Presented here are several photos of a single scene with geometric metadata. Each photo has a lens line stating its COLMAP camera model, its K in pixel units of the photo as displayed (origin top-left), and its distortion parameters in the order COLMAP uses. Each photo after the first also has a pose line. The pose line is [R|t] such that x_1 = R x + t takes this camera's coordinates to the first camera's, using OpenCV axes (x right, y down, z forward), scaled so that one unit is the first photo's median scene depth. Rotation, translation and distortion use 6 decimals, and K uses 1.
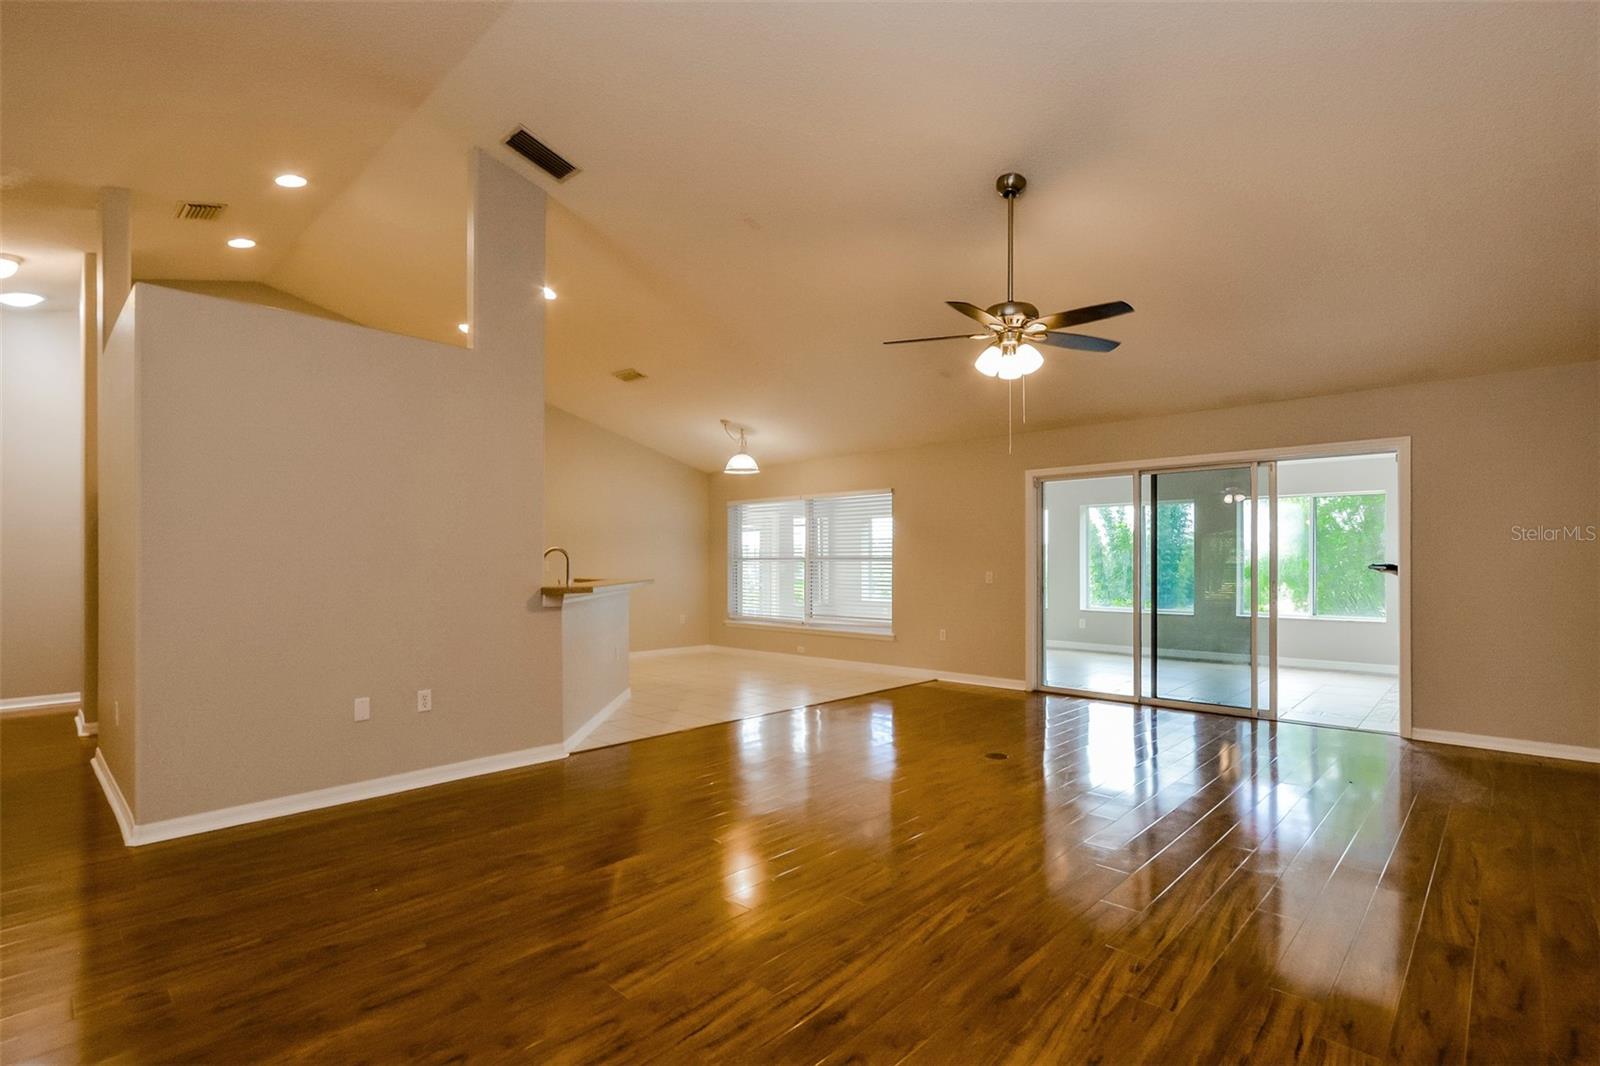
lens RADIAL K [[754.8, 0, 795.6], [0, 754.8, 555.4], [0, 0, 1]] dist [-0.005946, -0.001162]
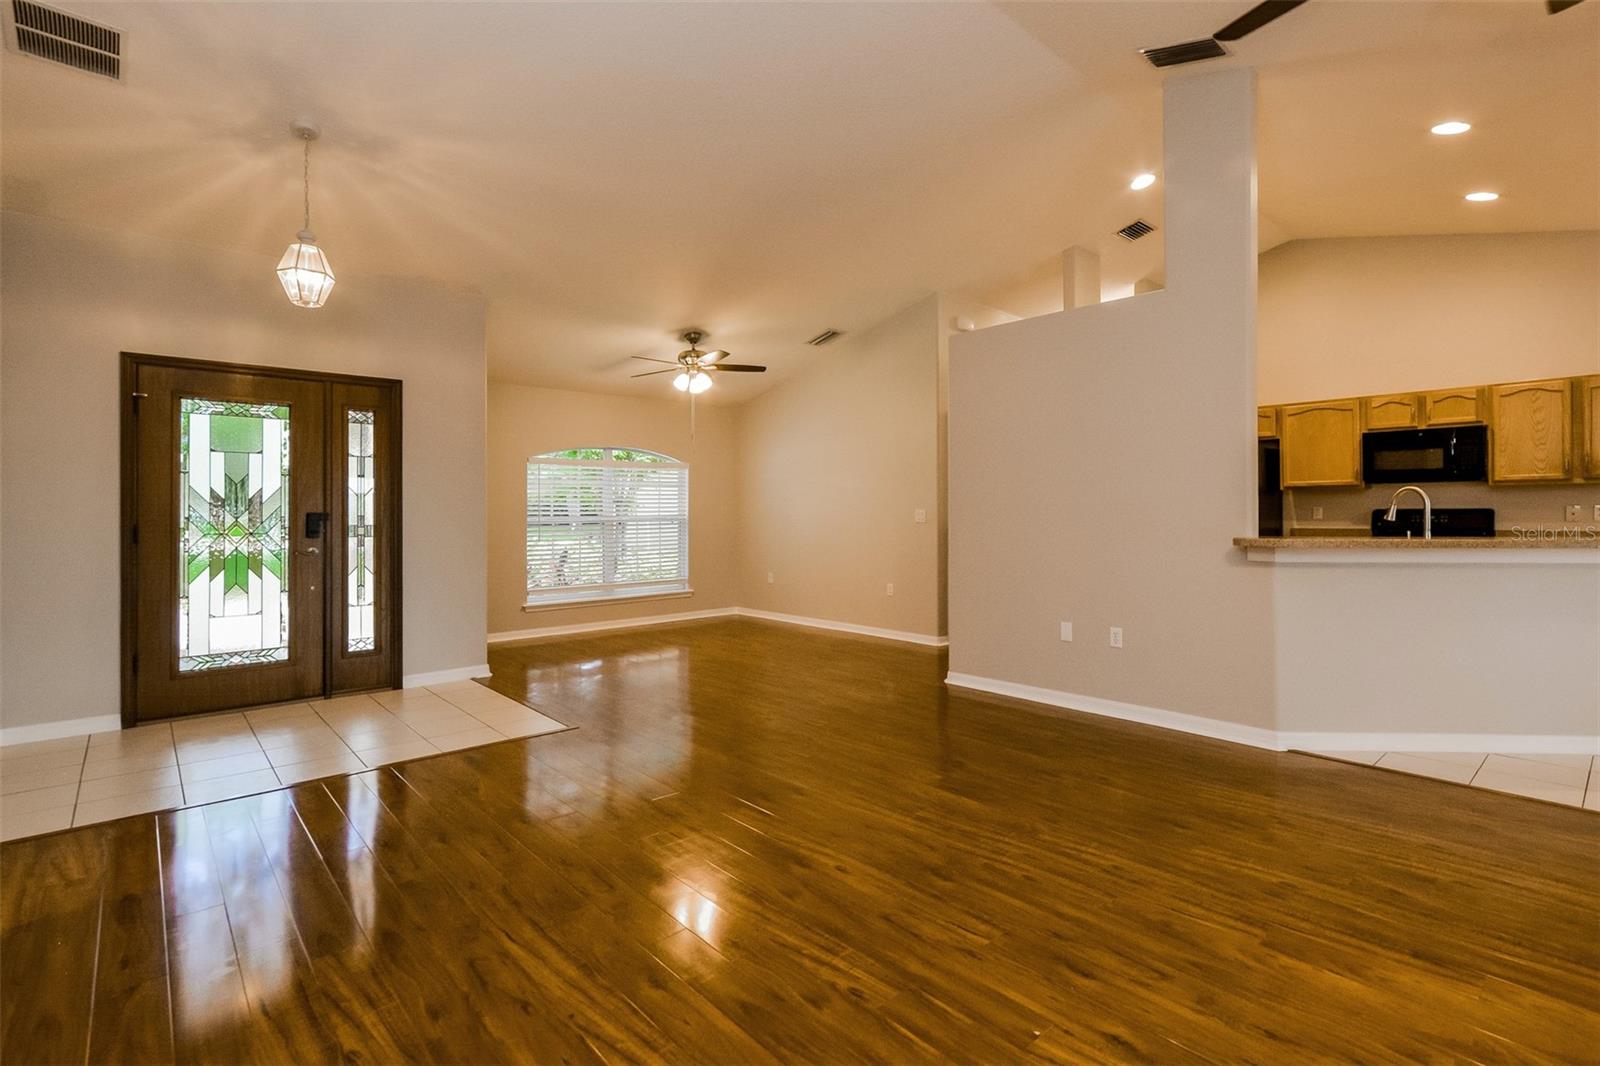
lens RADIAL K [[733.2, 0, 794.5], [0, 733.2, 515.0], [0, 0, 1]] dist [0.001976, 0.000850]
pose [[-0.067867, 0.009323, -0.997651, 0.883348], [0.014136, 0.999865, 0.008382, 0.003462], [0.997594, -0.013533, -0.067989, 0.936358]]
